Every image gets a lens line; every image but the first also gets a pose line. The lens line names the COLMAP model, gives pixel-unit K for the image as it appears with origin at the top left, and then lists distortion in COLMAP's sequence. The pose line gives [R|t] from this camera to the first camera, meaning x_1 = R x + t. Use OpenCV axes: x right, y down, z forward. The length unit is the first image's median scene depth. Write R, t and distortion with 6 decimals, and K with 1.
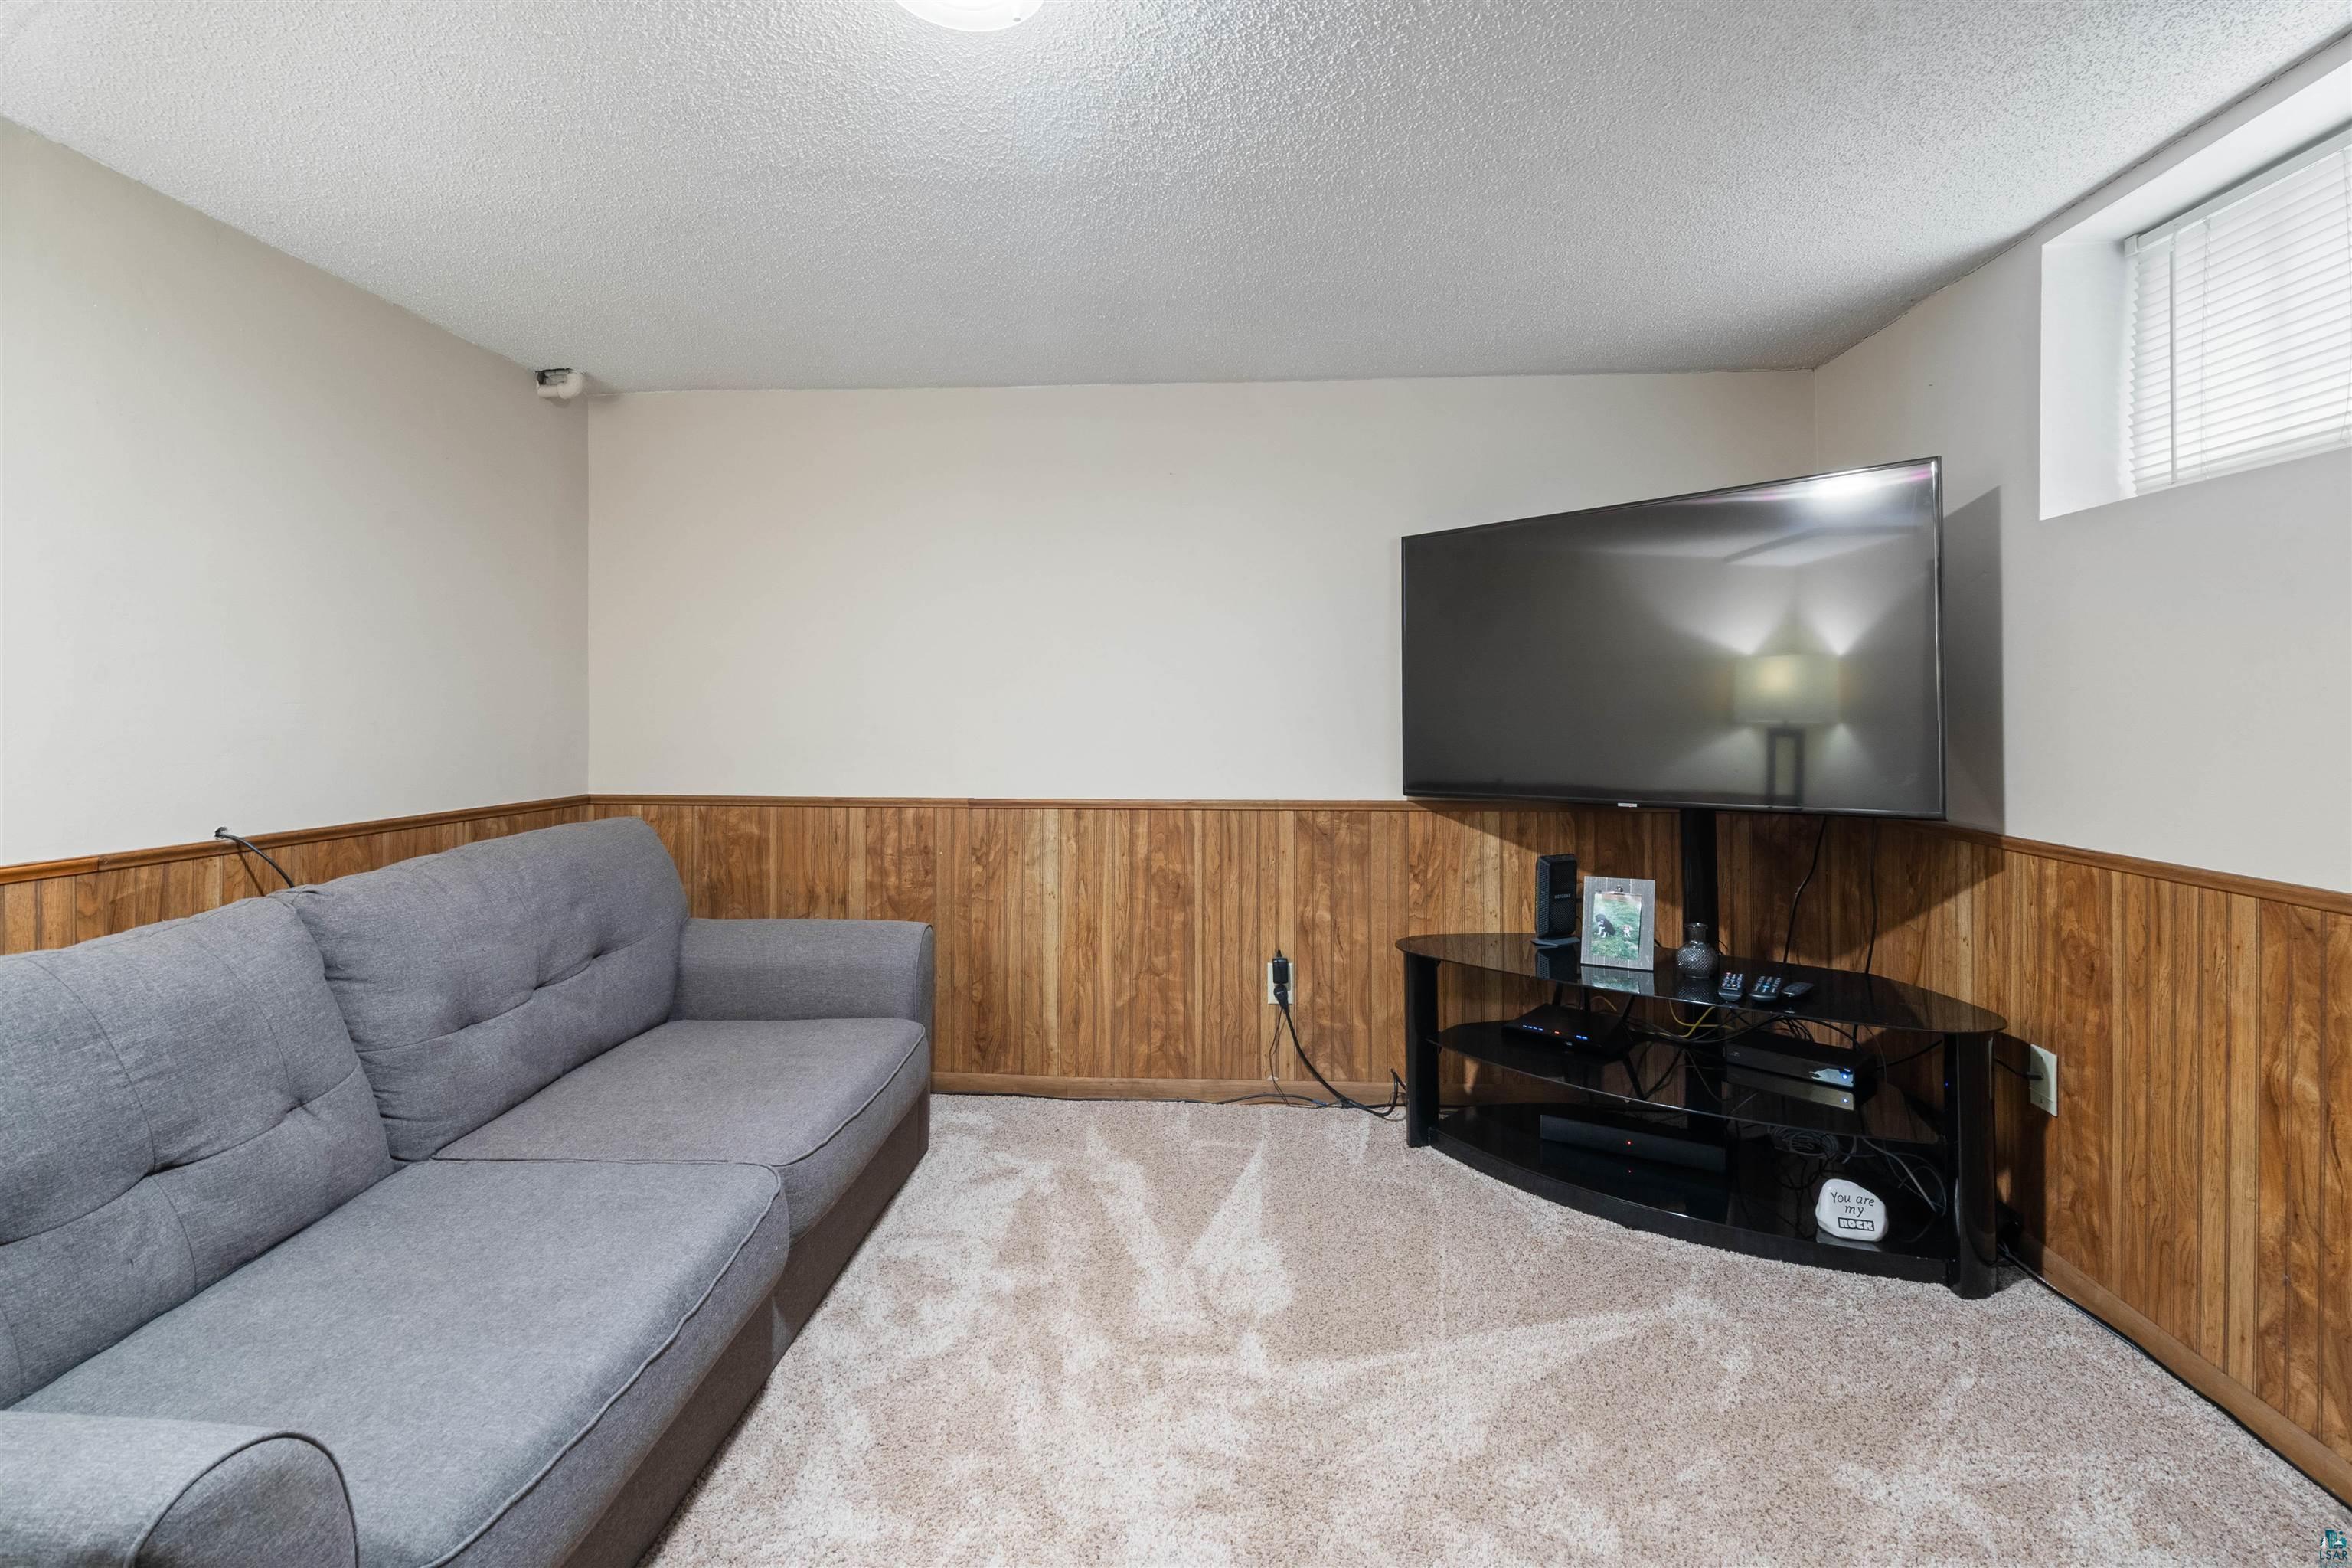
lens RADIAL K [[1070.8, 0, 1183.7], [0, 1070.8, 710.4], [0, 0, 1]] dist [-0.001319, 0.000500]
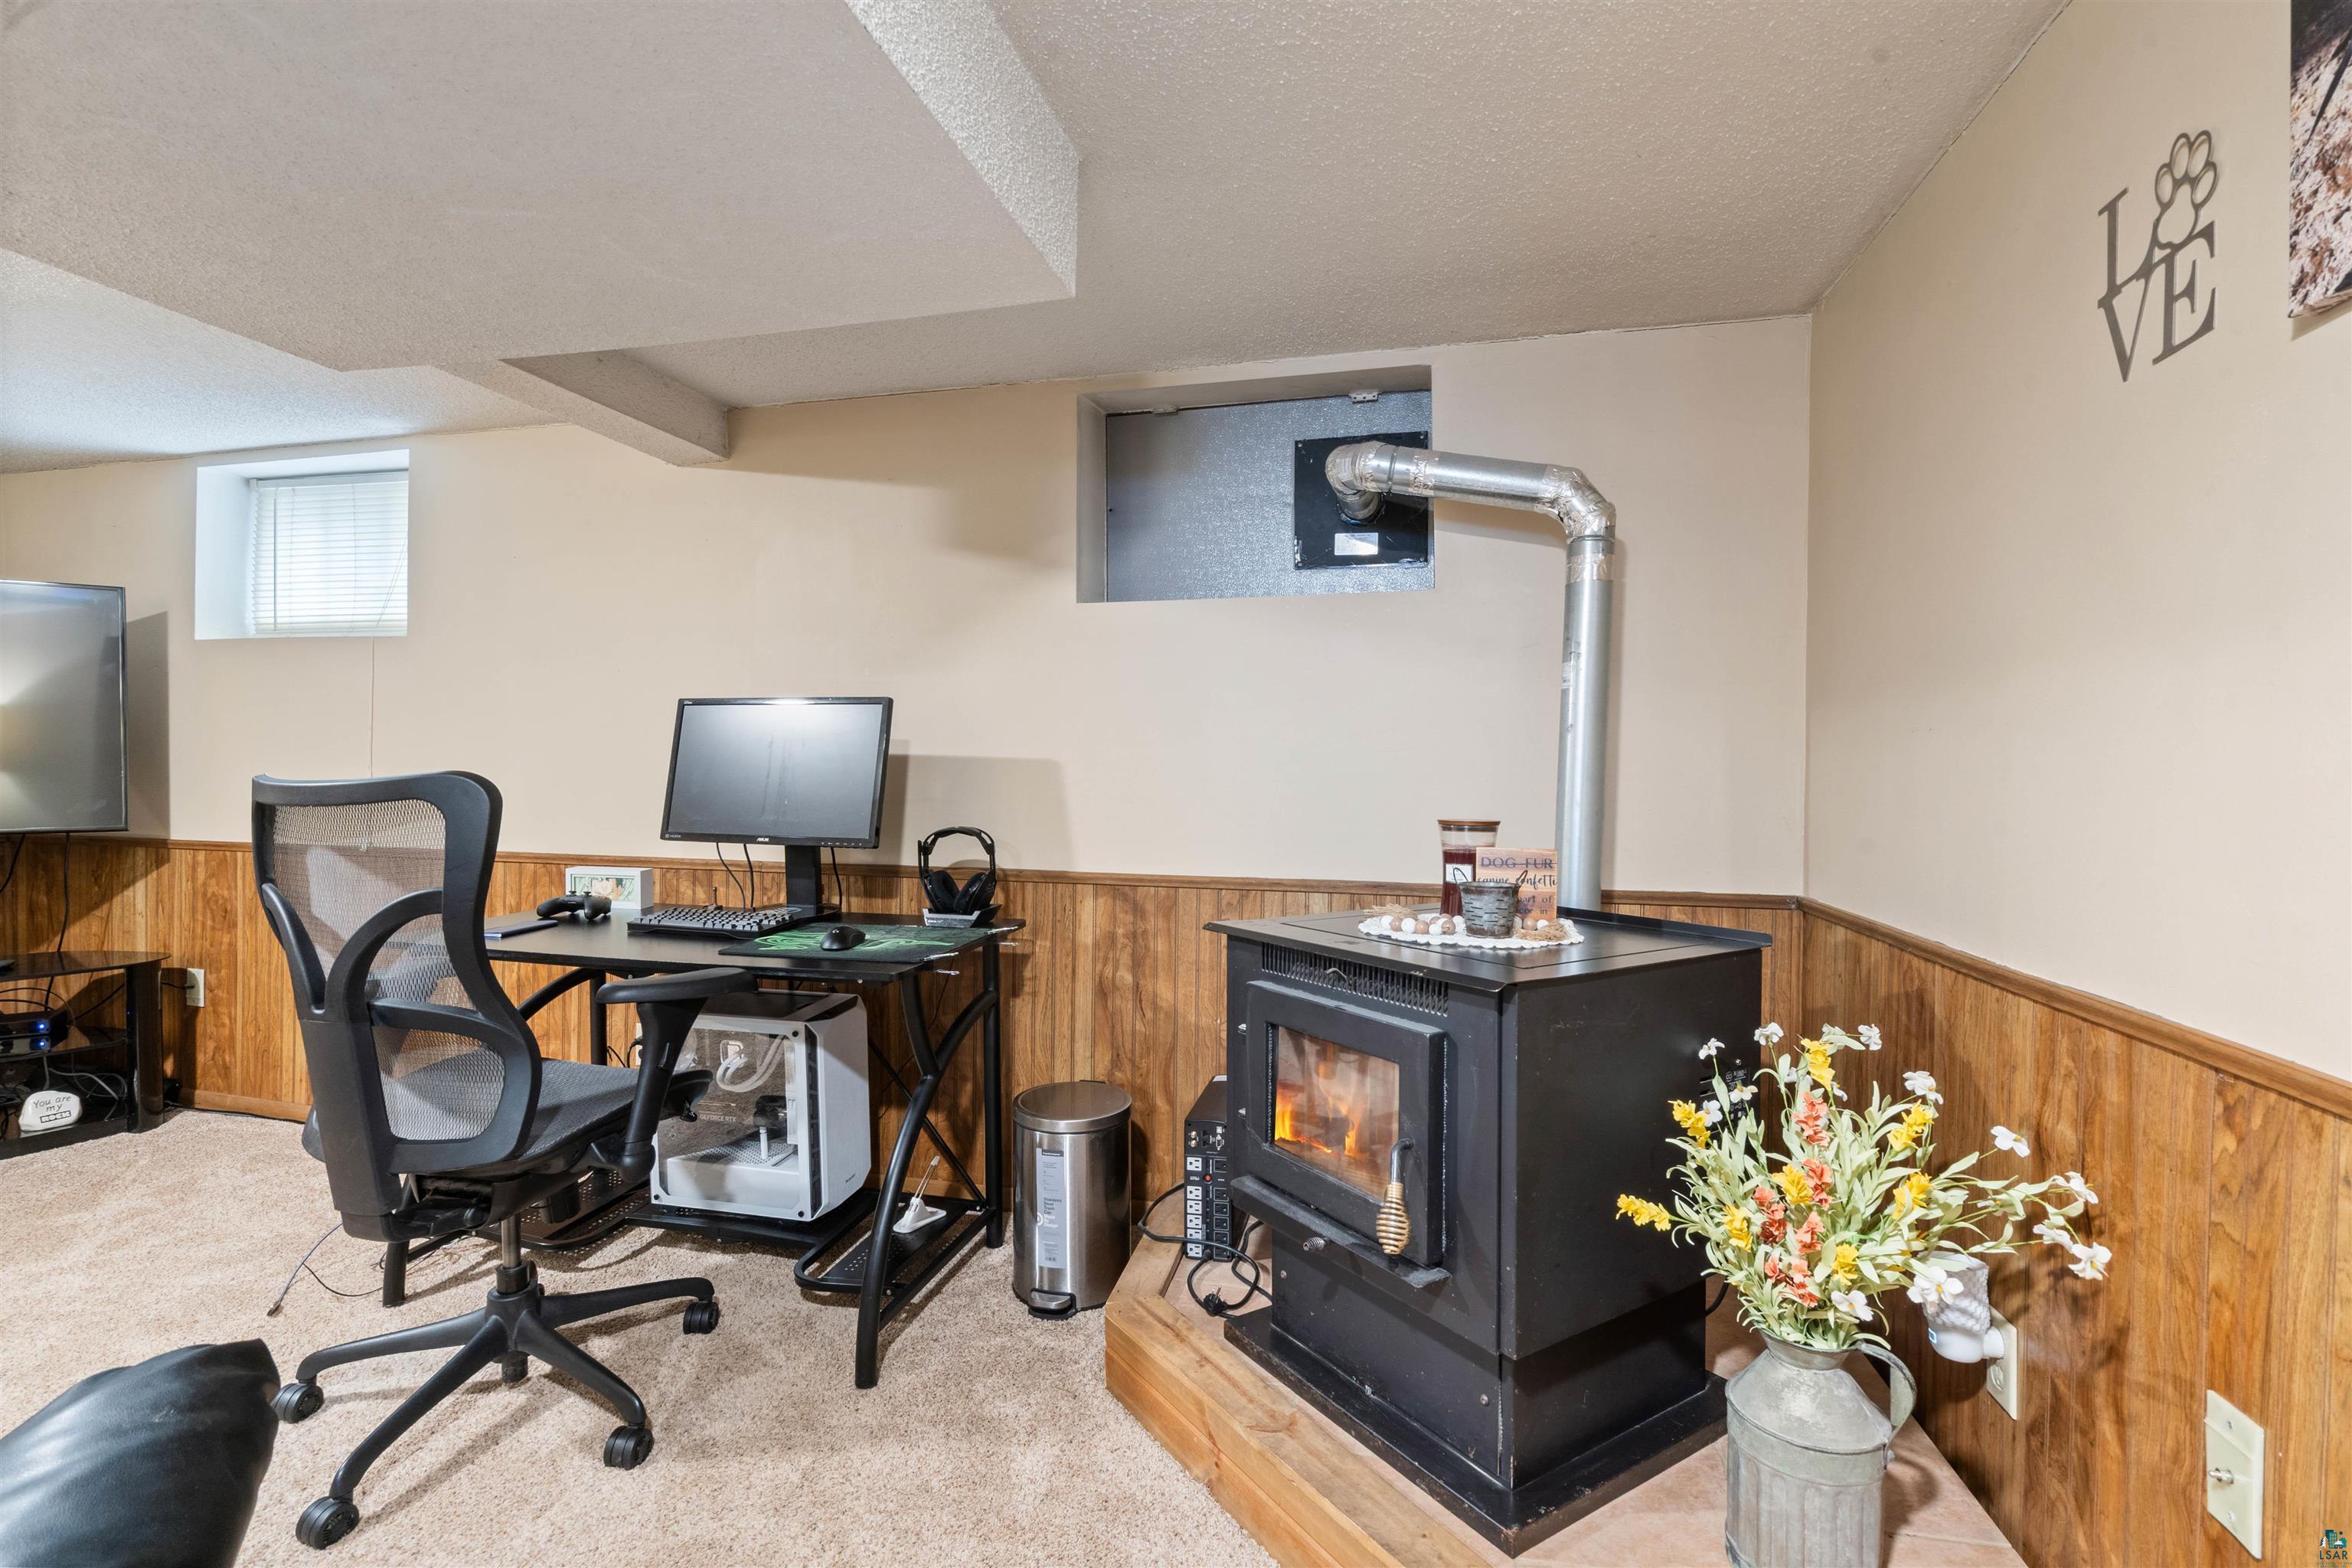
lens RADIAL K [[1070.8, 0, 1174.6], [0, 1070.8, 780.8], [0, 0, 1]] dist [-0.001319, 0.000500]
pose [[0.163194, -0.005176, 0.986580, -0.540373], [-0.010439, 0.999921, 0.006973, 0.006457], [-0.986539, -0.011437, 0.163127, -0.708876]]
